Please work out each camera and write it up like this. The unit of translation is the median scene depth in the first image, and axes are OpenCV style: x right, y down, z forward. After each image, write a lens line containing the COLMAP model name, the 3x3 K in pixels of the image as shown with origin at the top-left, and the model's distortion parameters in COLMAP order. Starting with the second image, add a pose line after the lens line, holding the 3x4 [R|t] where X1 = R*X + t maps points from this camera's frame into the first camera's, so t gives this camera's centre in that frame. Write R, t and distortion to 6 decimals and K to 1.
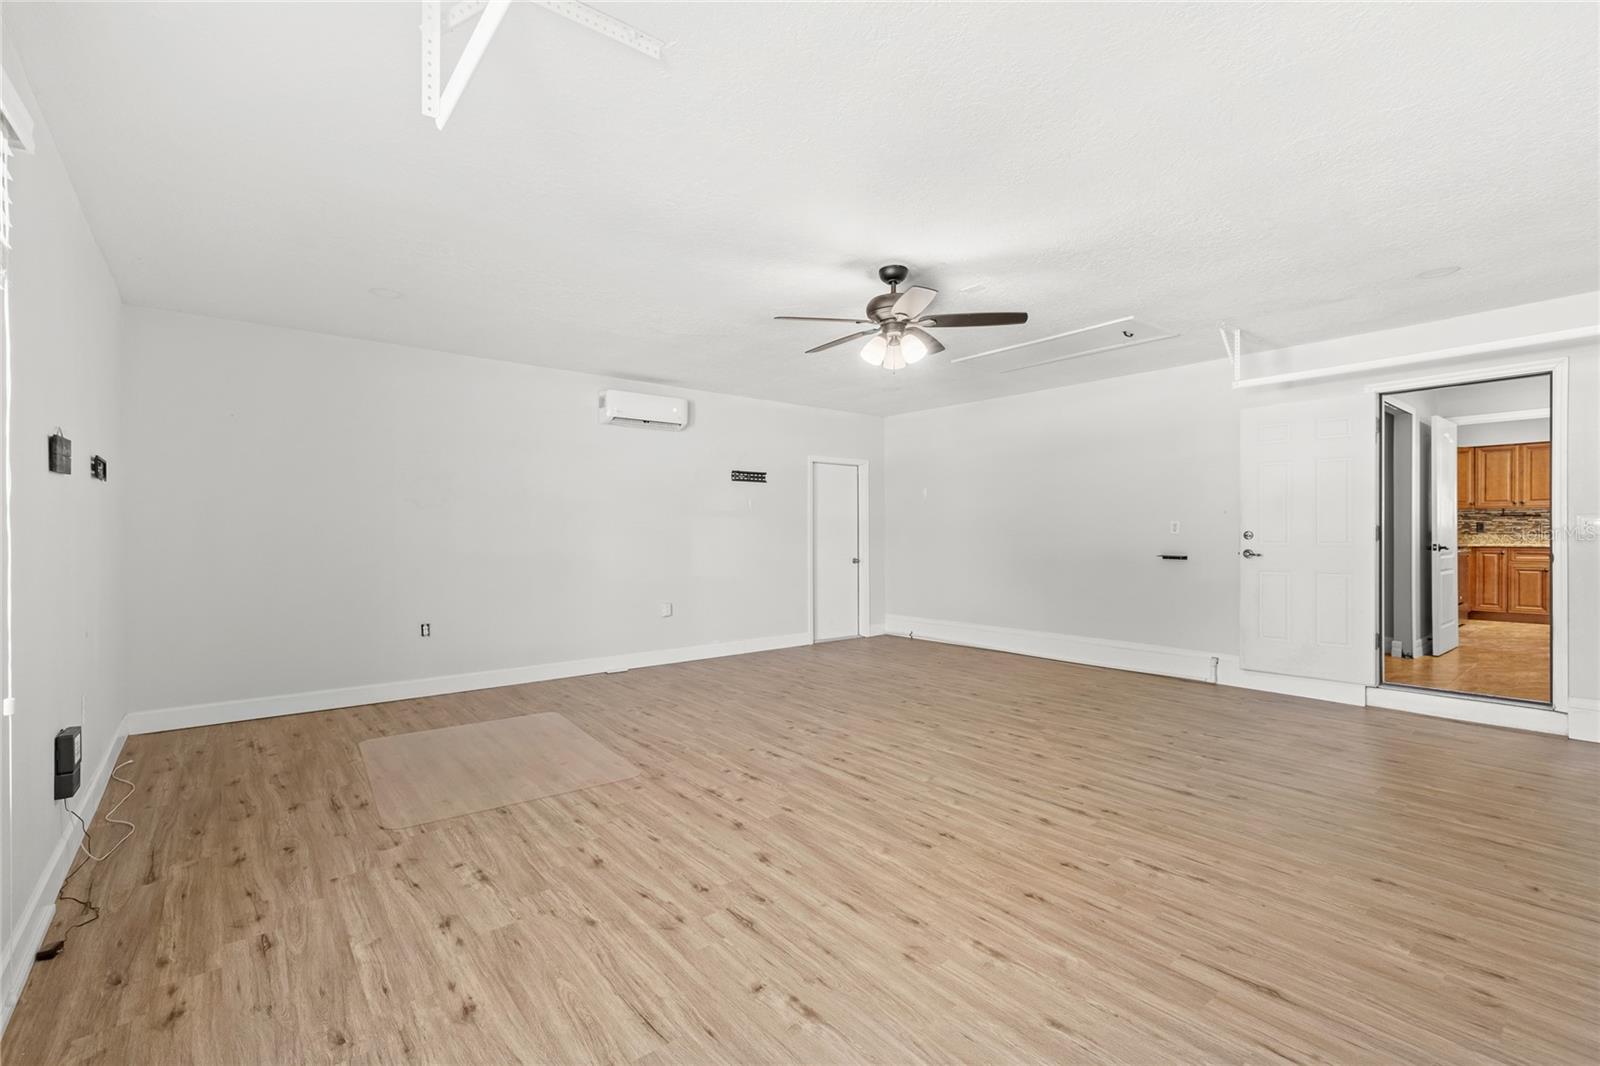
lens RADIAL K [[683.7, 0, 802.8], [0, 683.7, 532.3], [0, 0, 1]] dist [-0.002282, 0.000699]
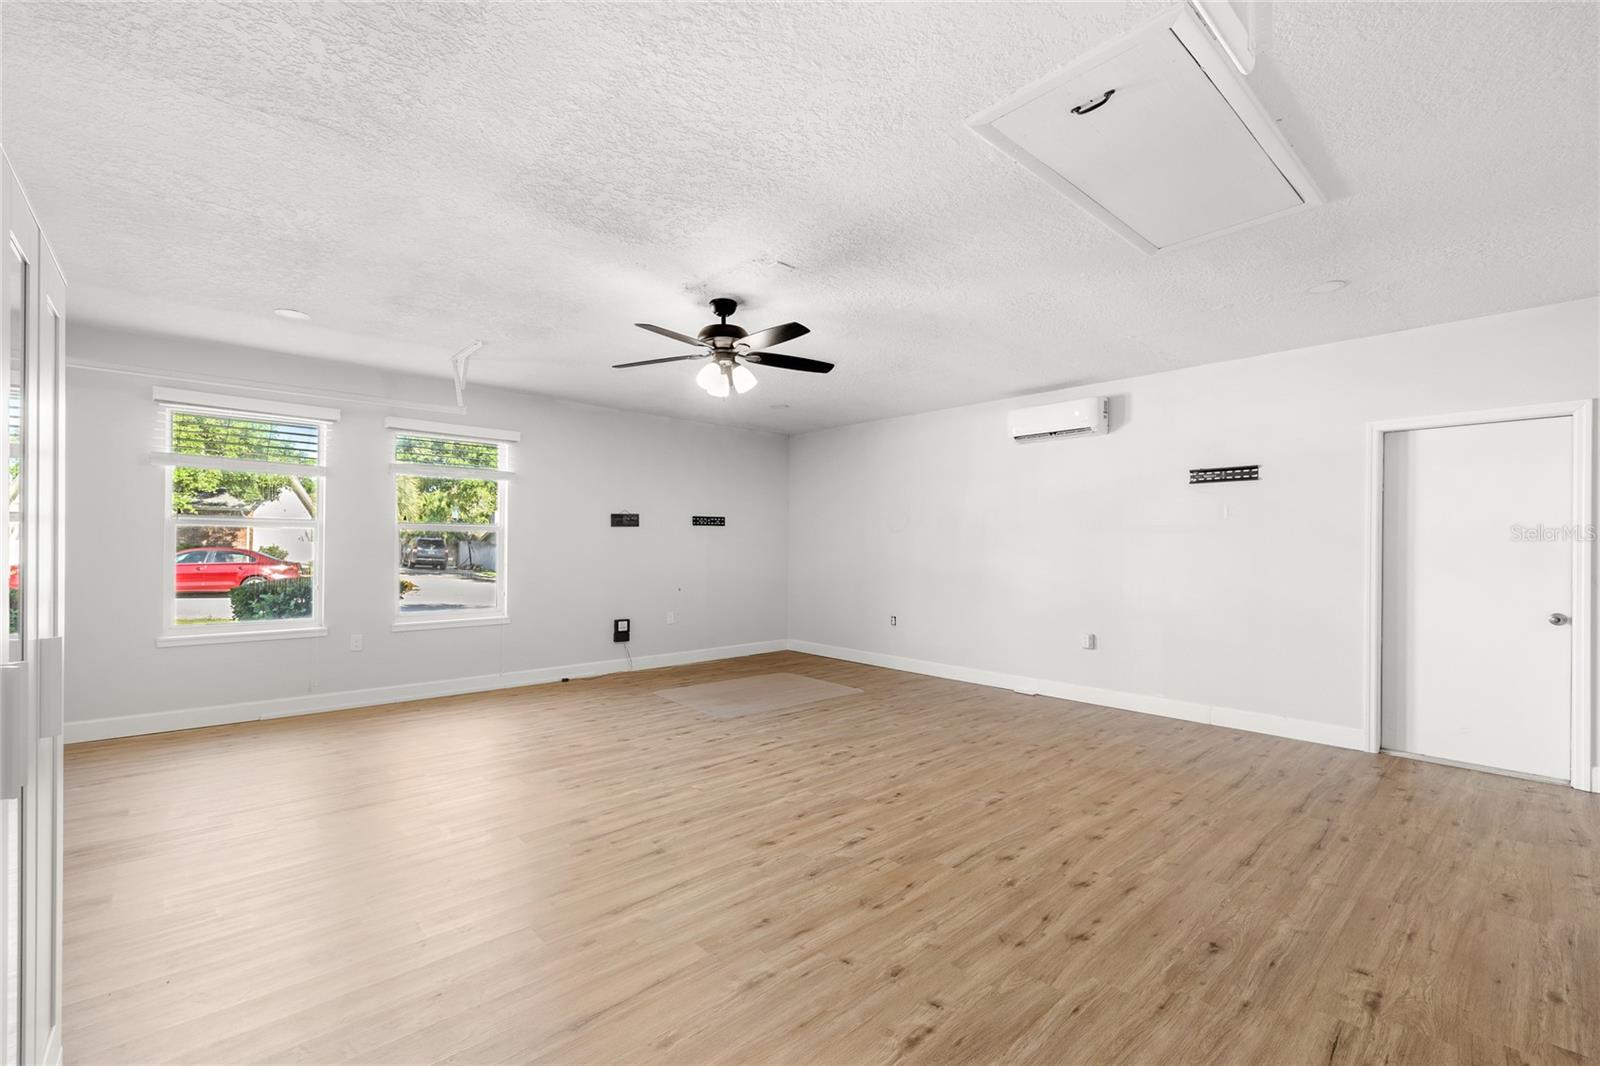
lens RADIAL K [[683.7, 0, 795.0], [0, 683.7, 542.4], [0, 0, 1]] dist [-0.002282, 0.000699]
pose [[0.065526, -0.004309, -0.997842, 1.088595], [-0.010291, 0.999935, -0.004994, -0.007765], [0.997798, 0.010596, 0.065477, 0.951382]]
